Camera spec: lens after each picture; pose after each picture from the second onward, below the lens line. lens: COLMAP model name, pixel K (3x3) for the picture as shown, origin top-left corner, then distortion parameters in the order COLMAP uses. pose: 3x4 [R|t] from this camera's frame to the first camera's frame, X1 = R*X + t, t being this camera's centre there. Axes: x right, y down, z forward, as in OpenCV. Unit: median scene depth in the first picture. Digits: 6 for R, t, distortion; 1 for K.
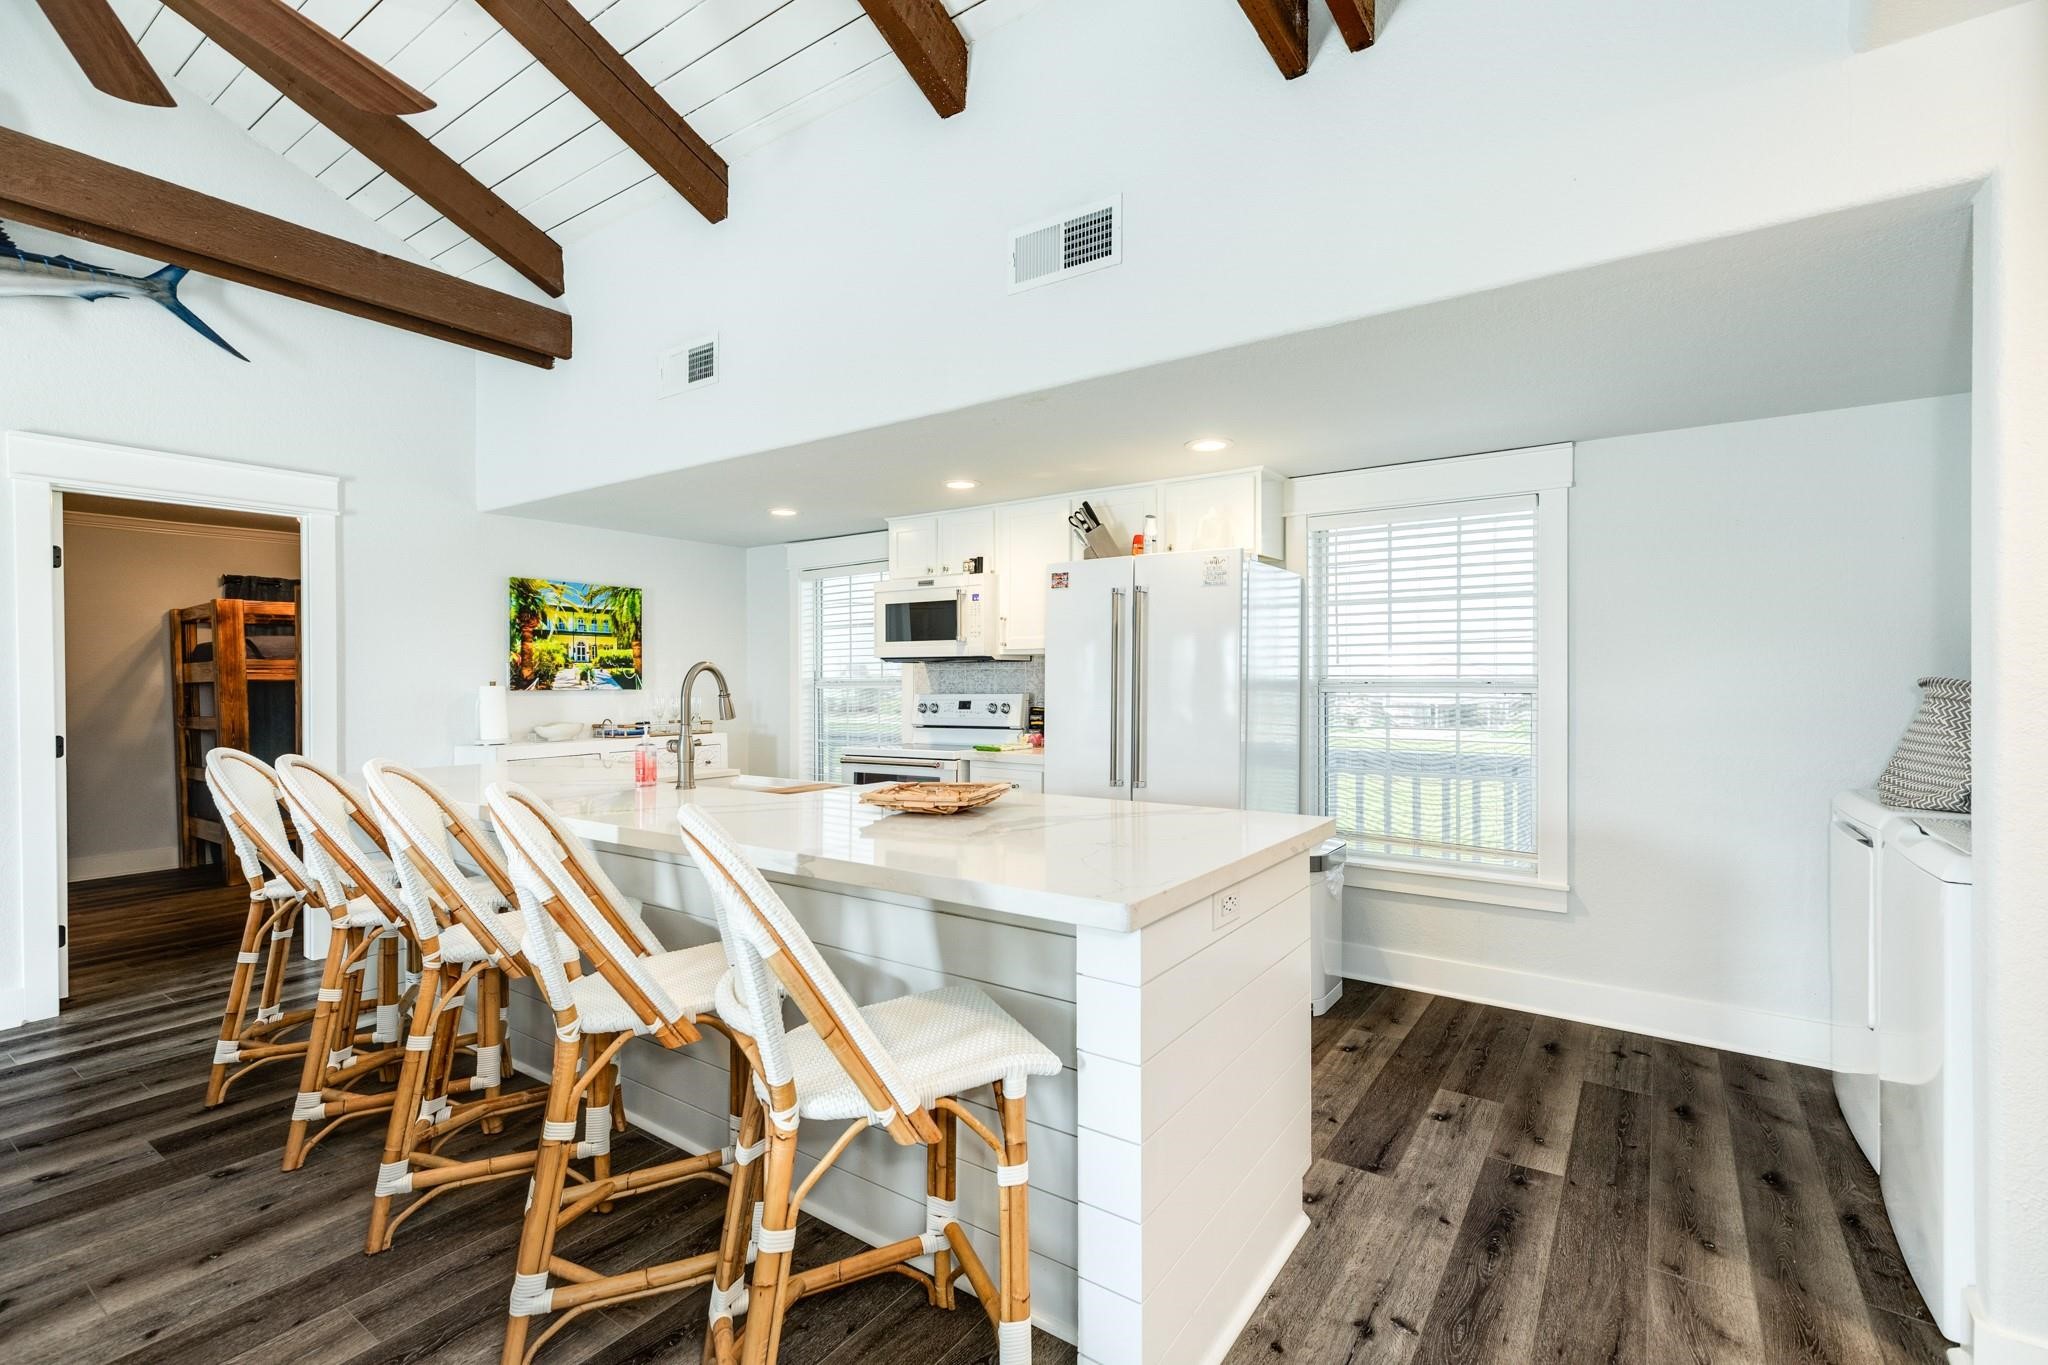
lens RADIAL K [[912.0, 0, 1024.0], [0, 912.0, 682.5], [0, 0, 1]] dist [-0.000439, -0.000033]
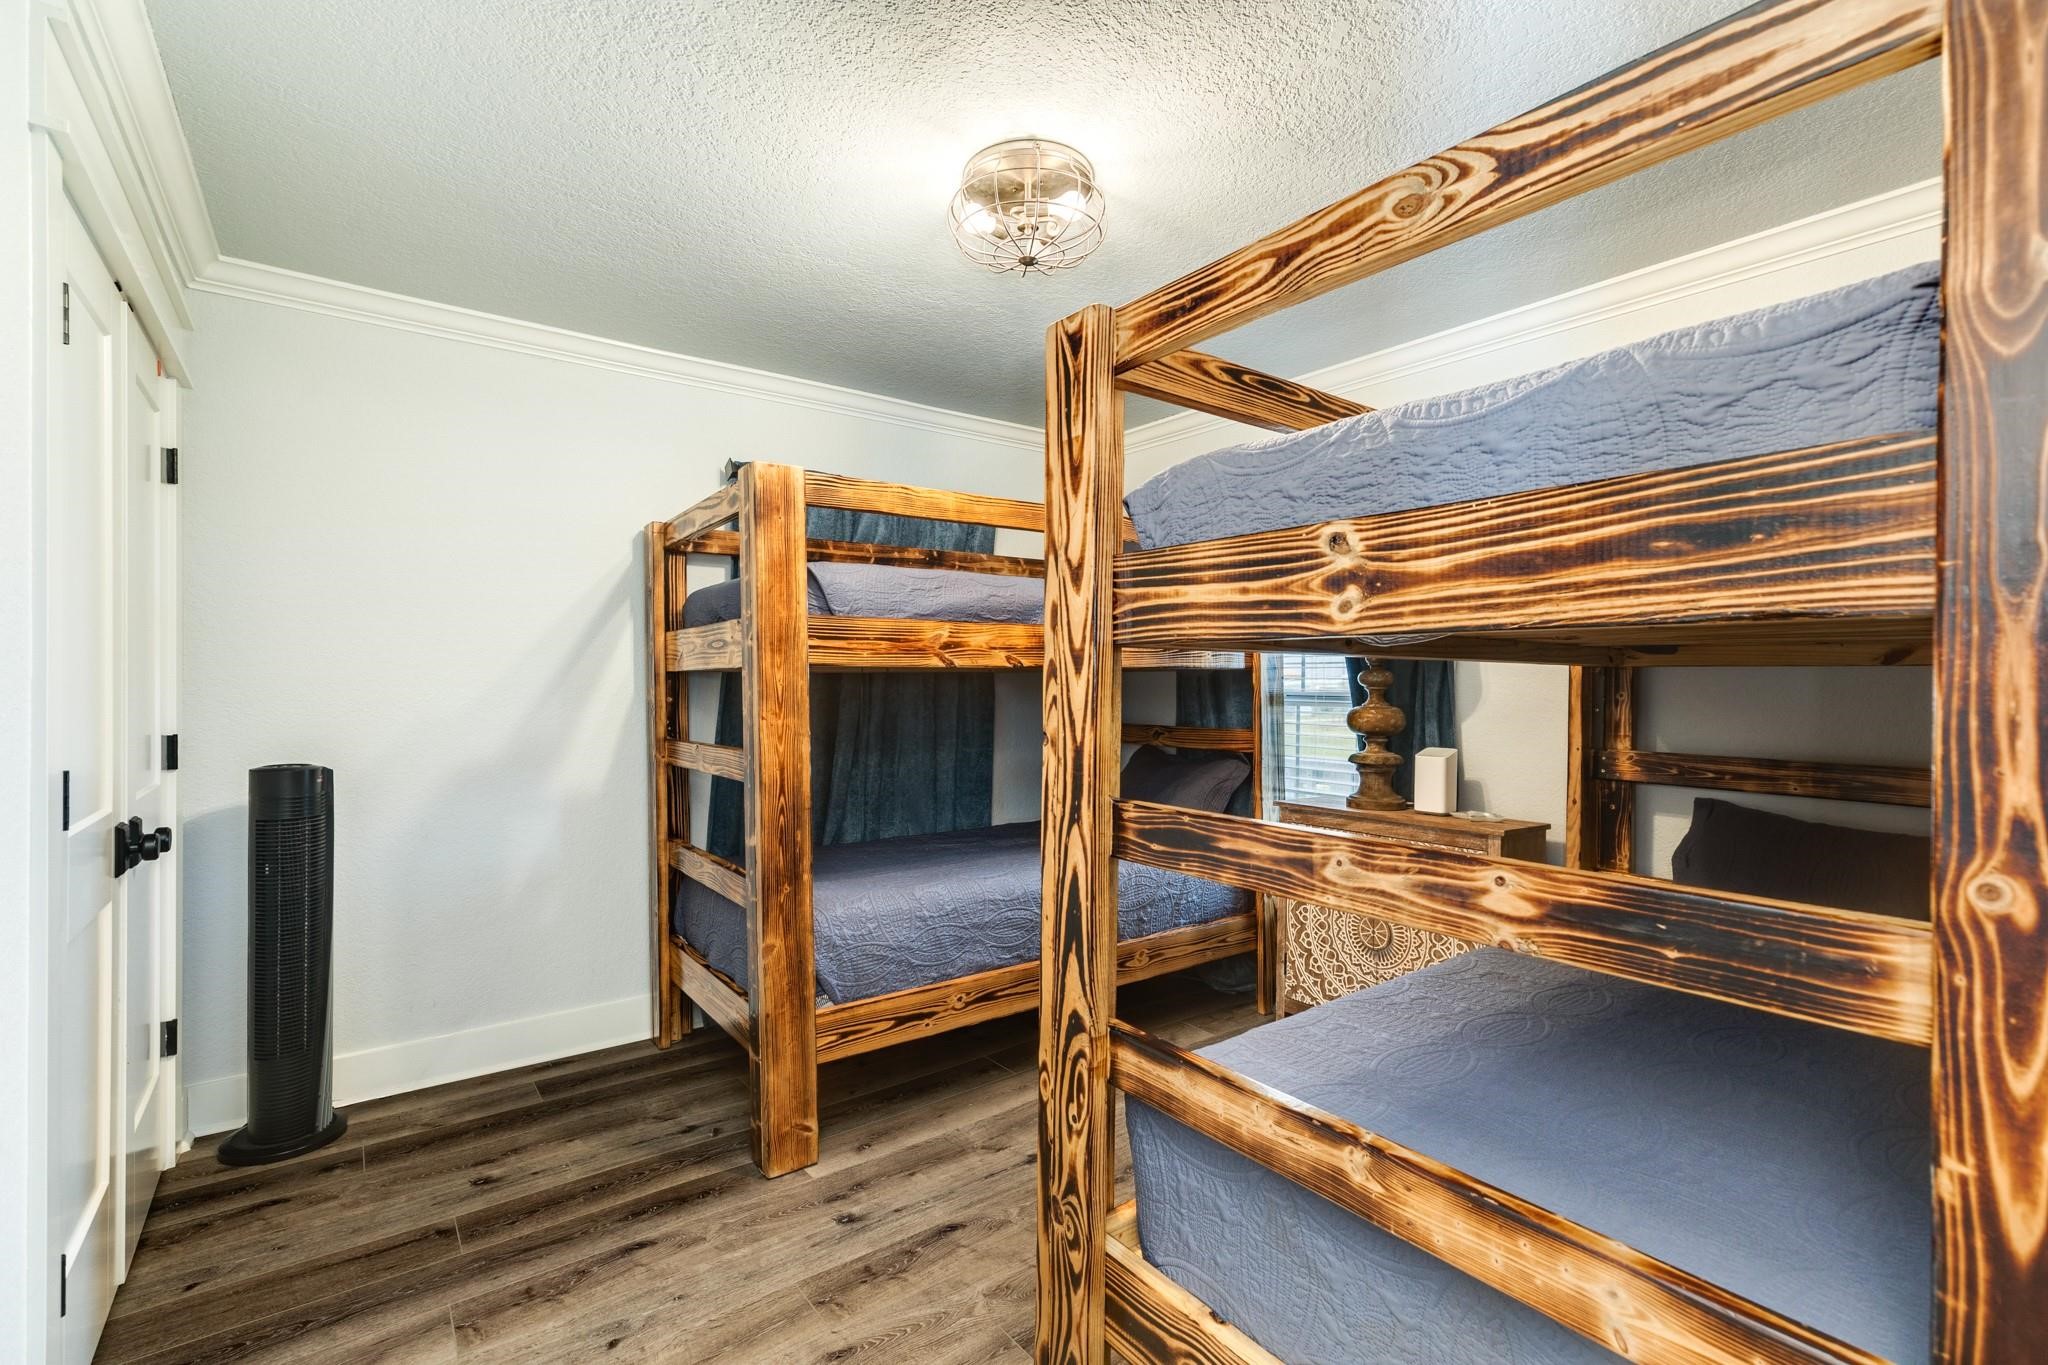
lens RADIAL K [[911.0, 0, 1024.0], [0, 911.0, 682.5], [0, 0, 1]] dist [0.017656, 0.000118]
pose [[0.948823, 0.011517, -0.315598, -0.627259], [-0.012564, 0.999920, -0.001284, 0.004695], [0.315558, 0.005183, 0.948892, 0.638407]]
